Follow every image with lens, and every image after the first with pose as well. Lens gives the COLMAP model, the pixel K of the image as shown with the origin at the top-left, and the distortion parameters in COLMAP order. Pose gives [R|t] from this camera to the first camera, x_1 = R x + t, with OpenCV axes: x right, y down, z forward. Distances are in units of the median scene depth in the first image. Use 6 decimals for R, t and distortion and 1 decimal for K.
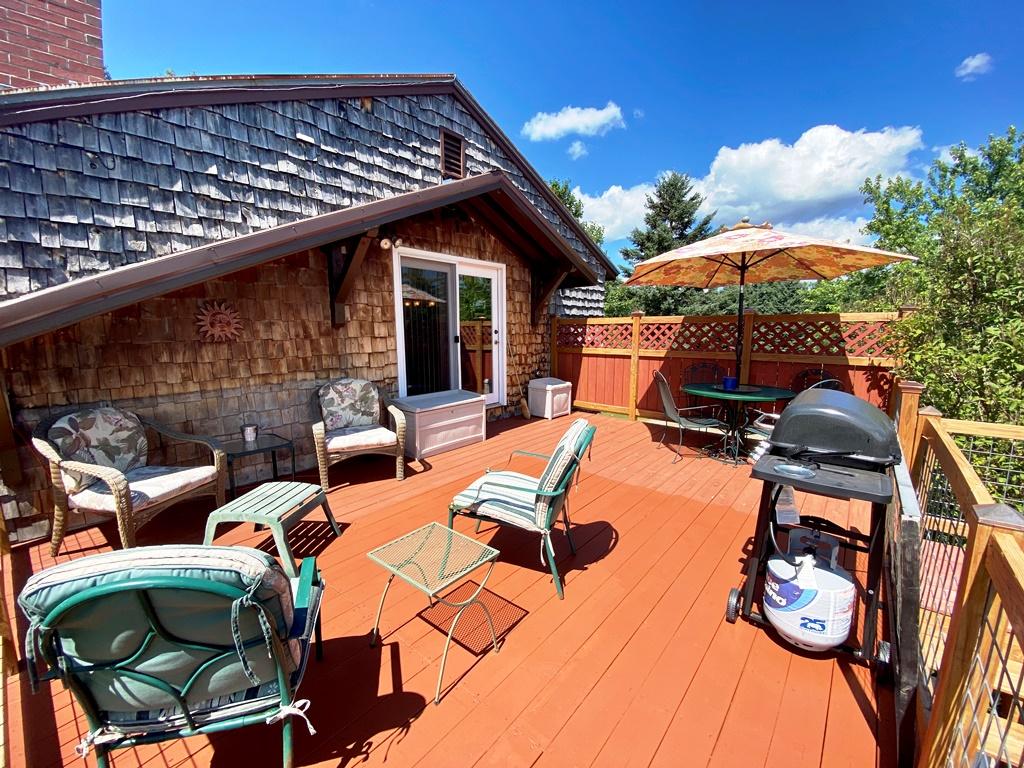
lens RADIAL K [[417.3, 0, 509.0], [0, 417.3, 384.1], [0, 0, 1]] dist [0.048963, -0.033746]
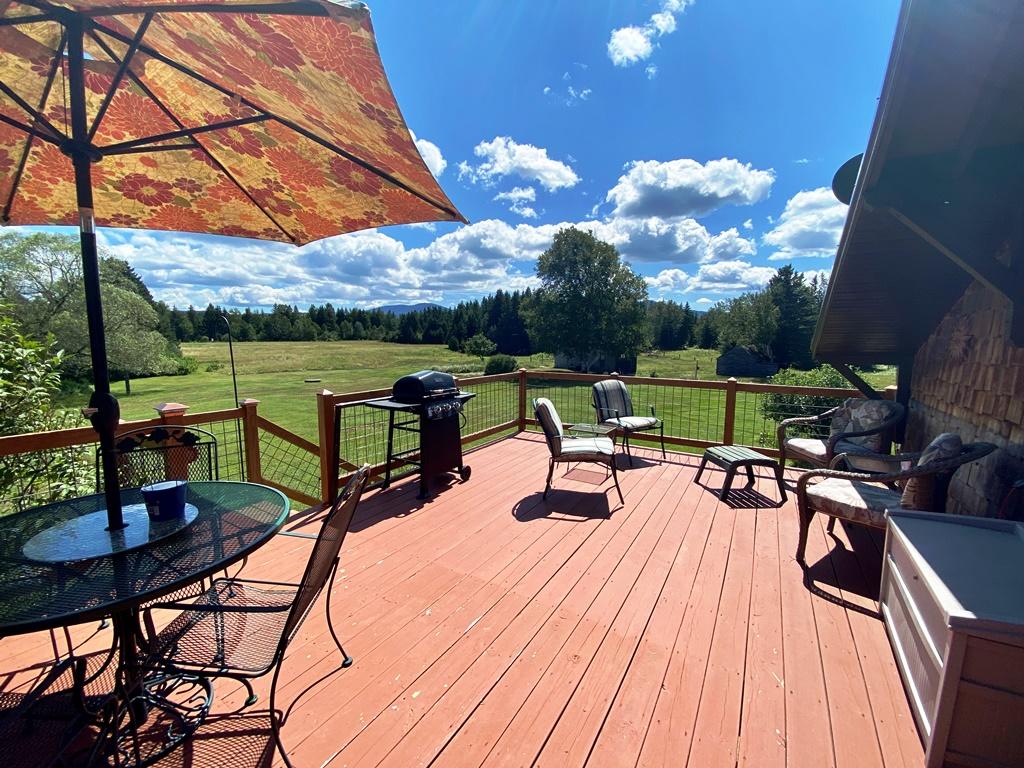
lens RADIAL K [[417.3, 0, 509.0], [0, 417.3, 384.1], [0, 0, 1]] dist [0.048963, -0.033746]
pose [[-0.988829, 0.005662, -0.148944, 0.448188], [-0.030851, 0.969864, 0.241686, -0.292414], [0.145824, 0.243581, -0.958855, 2.079961]]
